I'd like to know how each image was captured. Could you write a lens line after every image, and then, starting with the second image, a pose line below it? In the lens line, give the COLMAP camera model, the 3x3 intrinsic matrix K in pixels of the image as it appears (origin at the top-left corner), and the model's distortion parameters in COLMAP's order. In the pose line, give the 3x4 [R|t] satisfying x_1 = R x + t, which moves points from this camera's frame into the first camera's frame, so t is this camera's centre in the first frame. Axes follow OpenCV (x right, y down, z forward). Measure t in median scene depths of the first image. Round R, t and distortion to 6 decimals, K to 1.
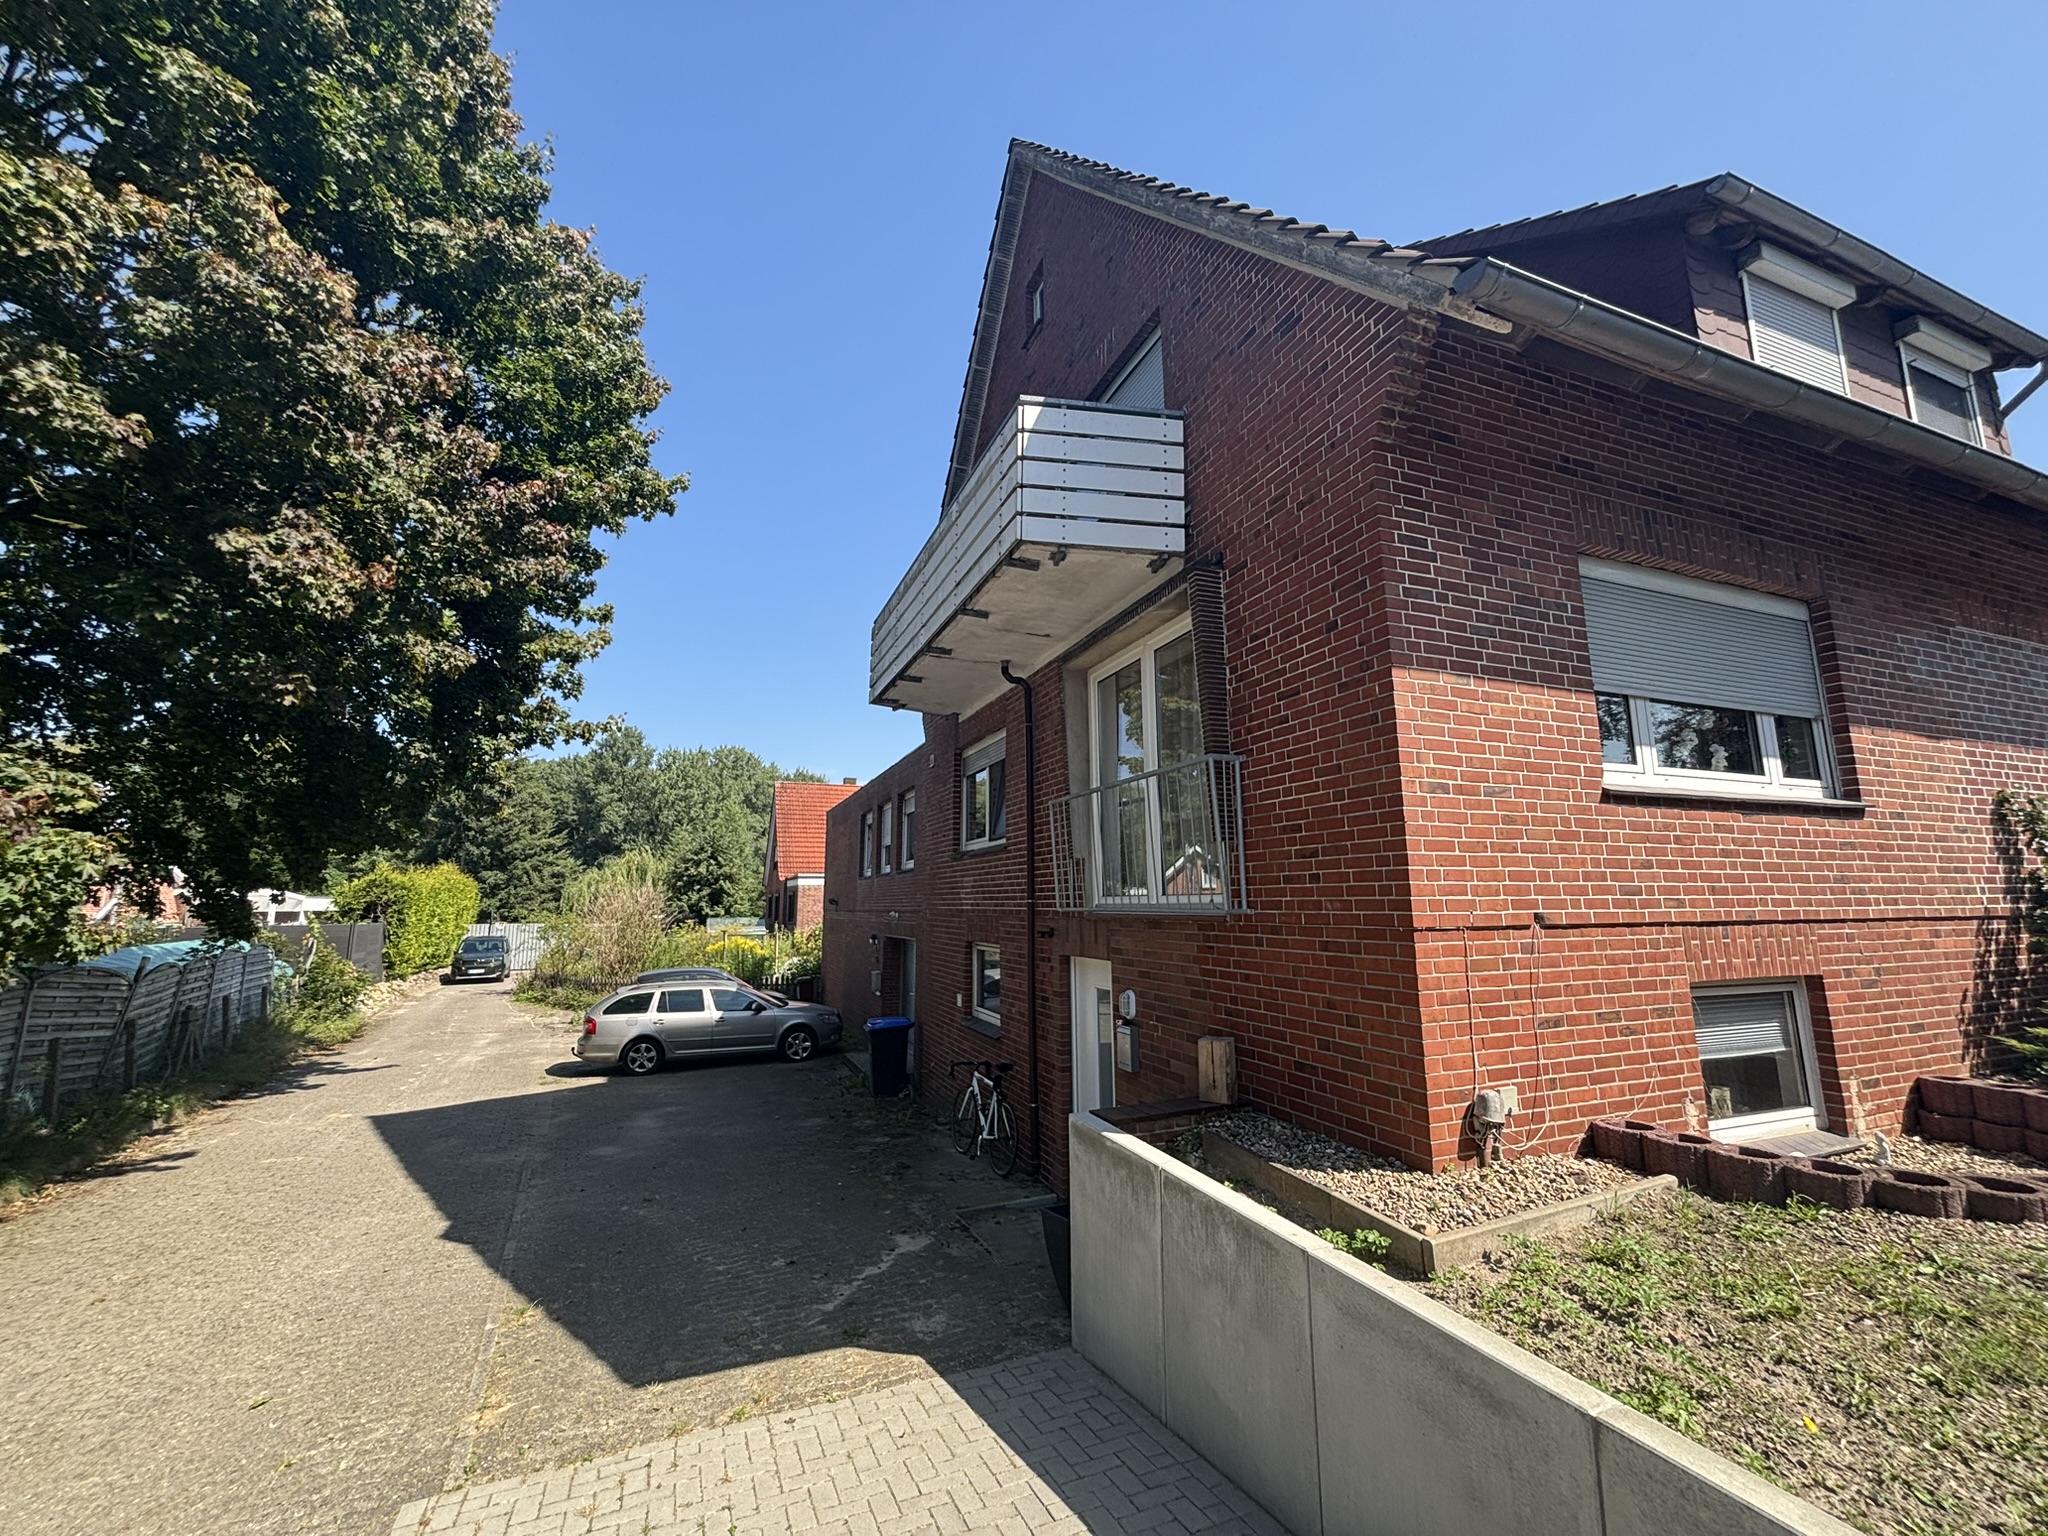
lens RADIAL K [[827.3, 0, 1018.9], [0, 827.3, 771.2], [0, 0, 1]] dist [-0.006311, 0.000222]
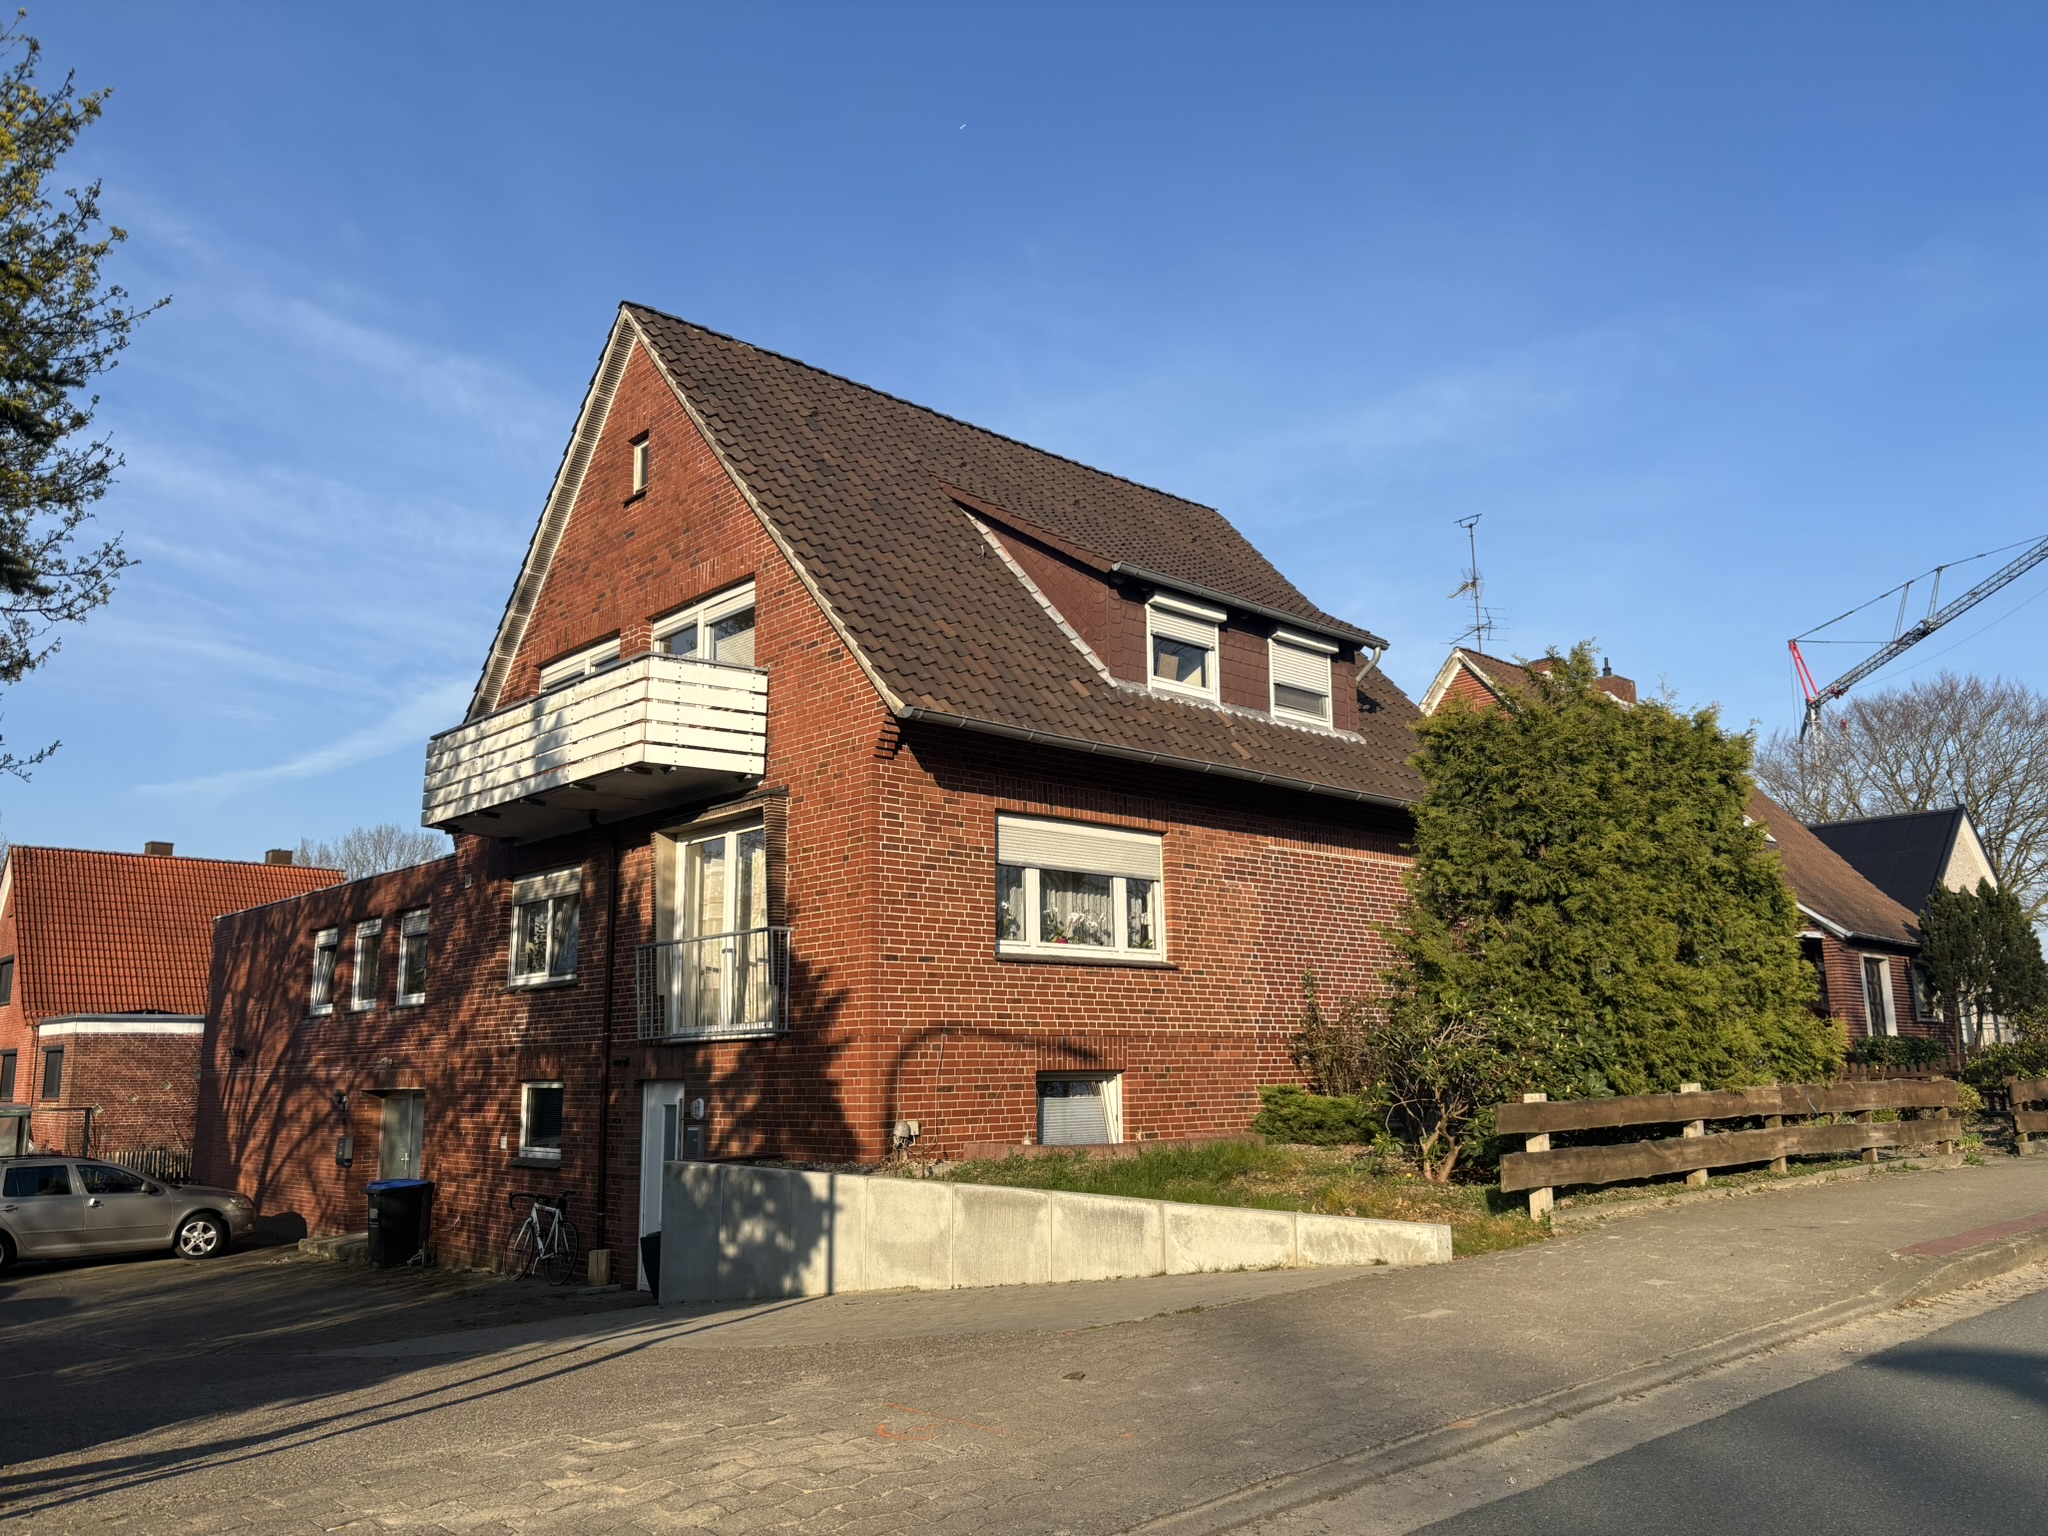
lens RADIAL K [[1530.6, 0, 1053.7], [0, 1530.6, 769.6], [0, 0, 1]] dist [0.148770, -0.428396]
pose [[0.924431, 0.064383, 0.375874, -0.379064], [-0.049961, 0.997597, -0.048001, -0.203868], [-0.378062, 0.025594, 0.925427, -1.869047]]
